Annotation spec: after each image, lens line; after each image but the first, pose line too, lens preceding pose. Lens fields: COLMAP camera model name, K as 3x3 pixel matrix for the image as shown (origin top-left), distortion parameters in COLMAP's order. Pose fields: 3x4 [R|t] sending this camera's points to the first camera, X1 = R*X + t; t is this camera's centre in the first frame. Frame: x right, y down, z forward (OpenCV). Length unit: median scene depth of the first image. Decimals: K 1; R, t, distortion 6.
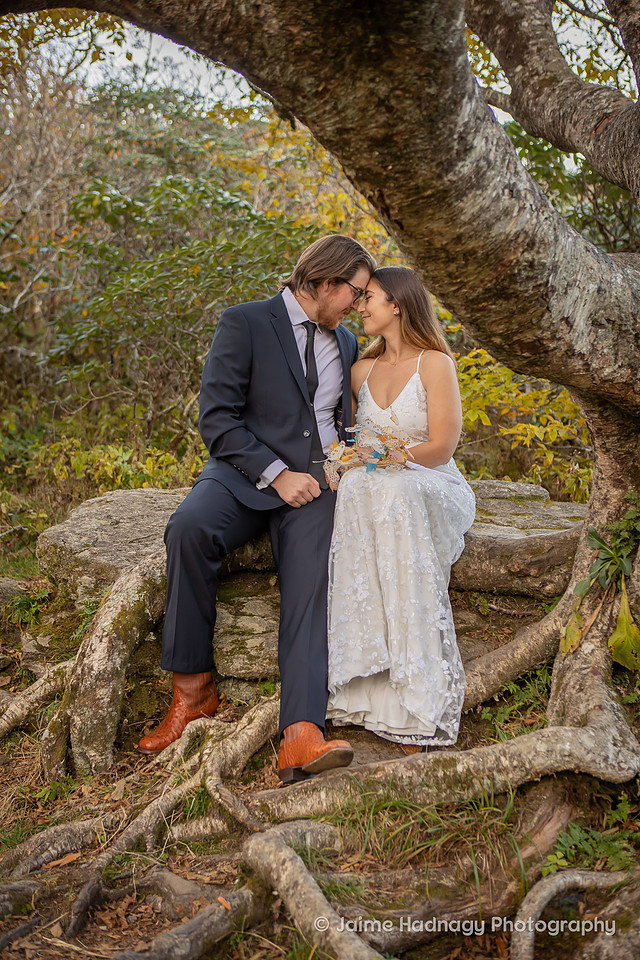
lens RADIAL K [[1157.1, 0, 318.9], [0, 1157.1, 476.8], [0, 0, 1]] dist [-0.019913, 0.000000]
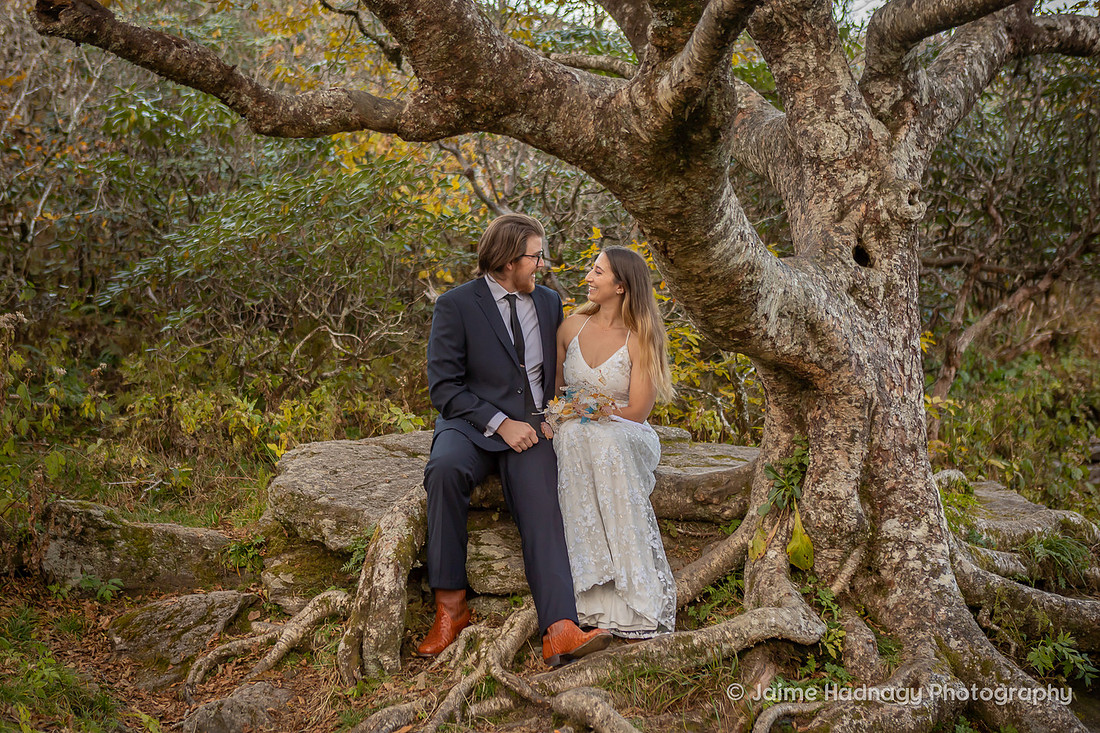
lens RADIAL K [[1499.2, 0, 551.1], [0, 1499.2, 369.6], [0, 0, 1]] dist [-0.010767, 0.000000]
pose [[0.980744, -0.016431, 0.194604, -0.340201], [0.021520, 0.999479, -0.024065, -0.026993], [-0.194108, 0.027790, 0.980587, -0.629810]]
